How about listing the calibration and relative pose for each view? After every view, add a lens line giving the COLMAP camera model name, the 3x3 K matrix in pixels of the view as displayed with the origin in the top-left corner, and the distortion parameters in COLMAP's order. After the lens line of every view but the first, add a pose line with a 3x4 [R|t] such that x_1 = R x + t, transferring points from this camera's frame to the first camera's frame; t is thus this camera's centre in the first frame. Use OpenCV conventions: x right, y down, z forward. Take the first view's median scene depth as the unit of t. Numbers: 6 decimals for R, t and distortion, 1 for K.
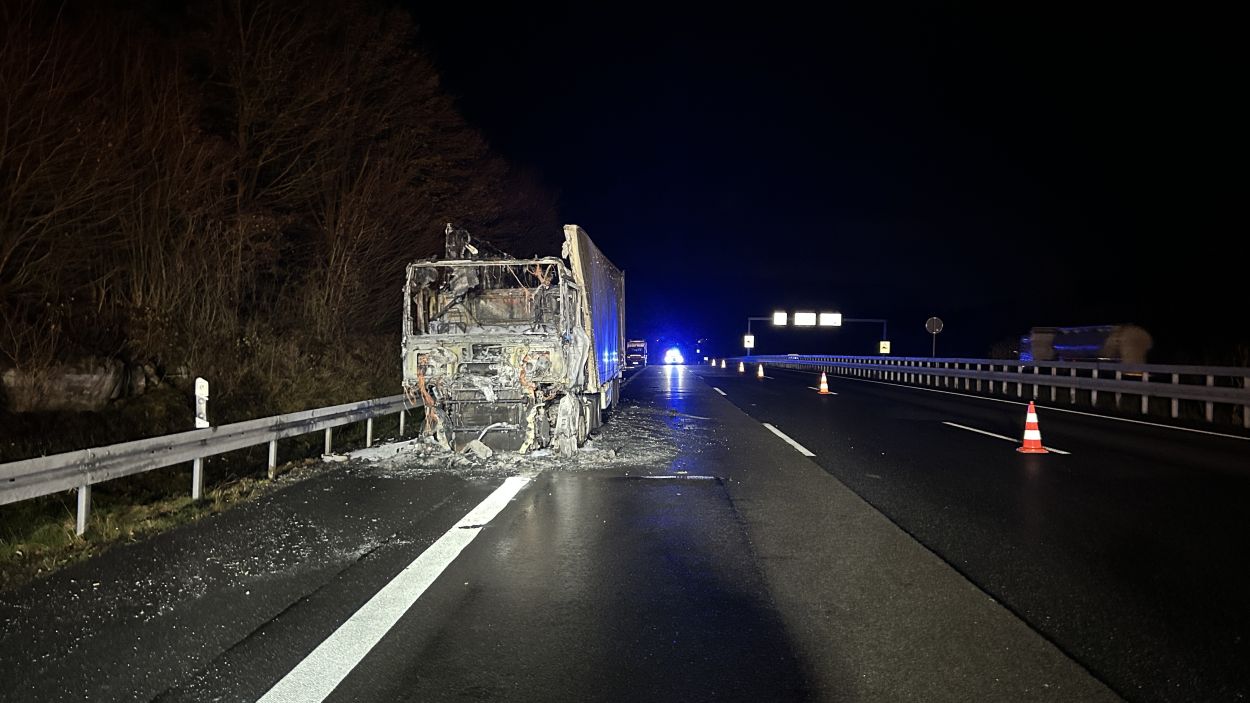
lens RADIAL K [[938.9, 0, 633.8], [0, 938.9, 344.7], [0, 0, 1]] dist [0.096079, -0.134301]
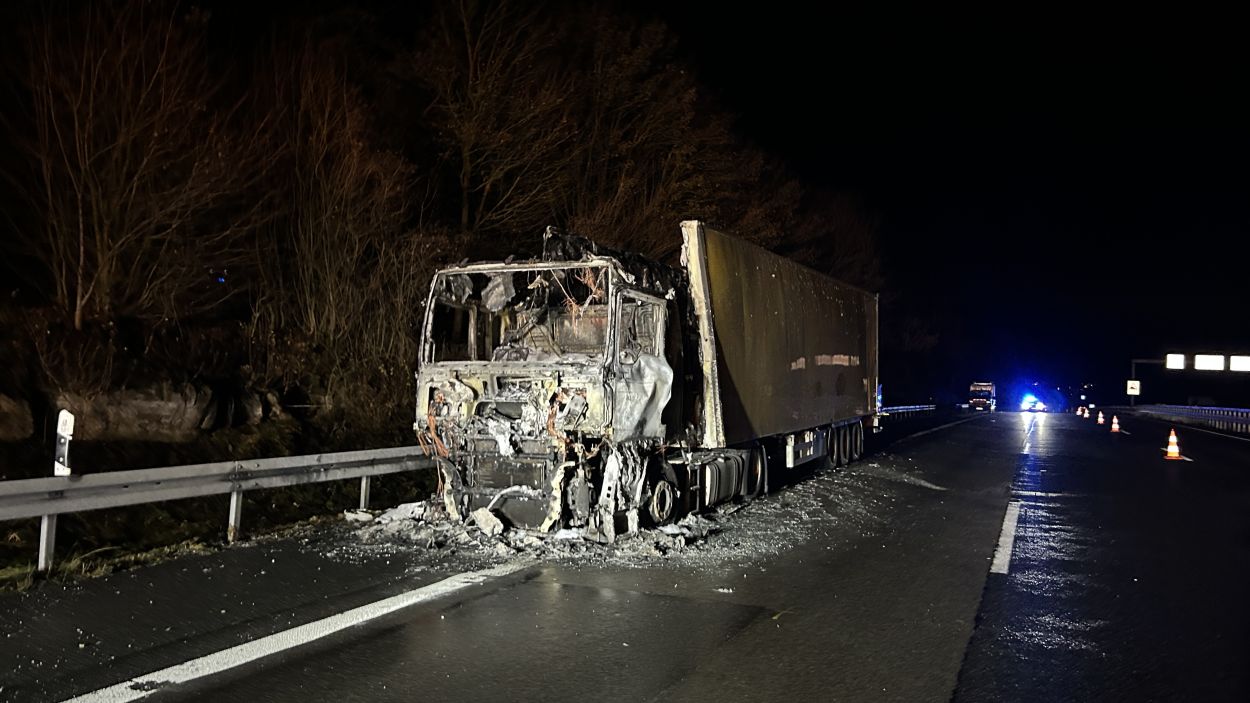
lens RADIAL K [[938.9, 0, 633.8], [0, 938.9, 344.7], [0, 0, 1]] dist [0.096079, -0.134301]
pose [[0.930394, 0.009521, -0.366437, 0.194986], [-0.024470, 0.999046, -0.036172, -0.001017], [0.365743, 0.042621, 0.929739, 0.344809]]
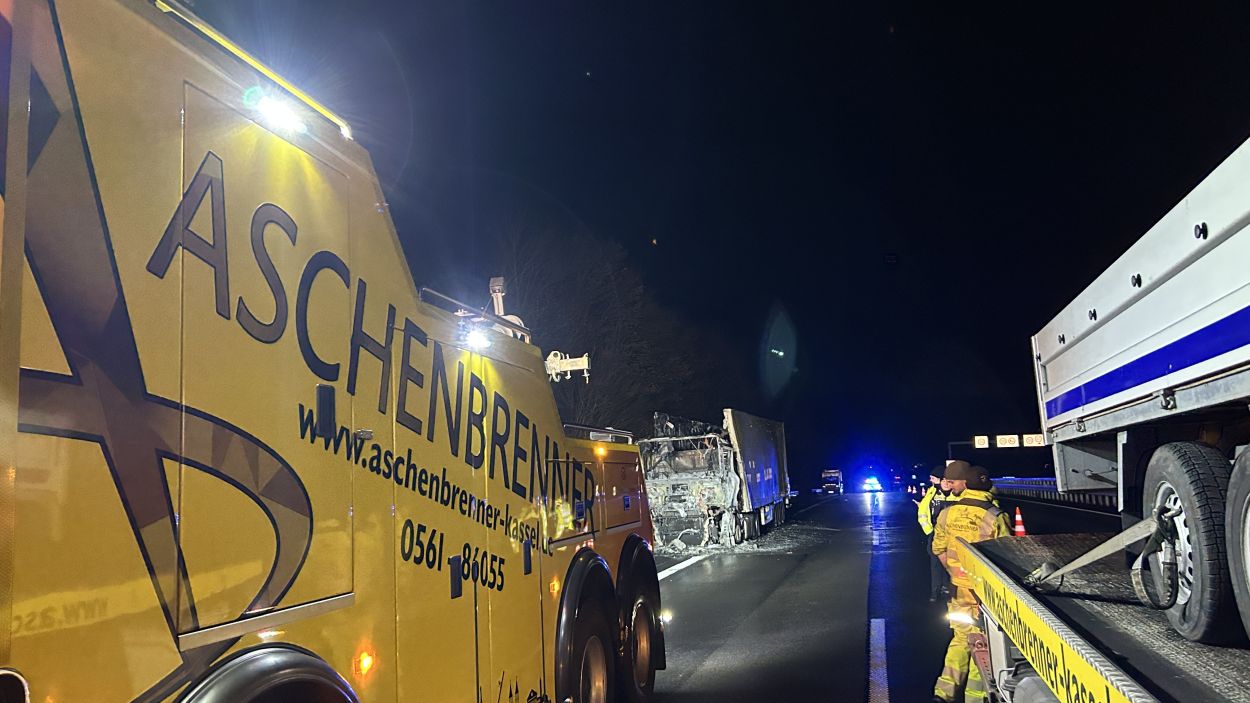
lens RADIAL K [[938.9, 0, 633.8], [0, 938.9, 344.7], [0, 0, 1]] dist [0.096079, -0.134301]
pose [[0.975122, -0.073786, -0.209029, 0.149050], [0.044000, 0.988640, -0.143721, -0.009845], [0.217259, 0.130949, 0.967291, -0.768123]]
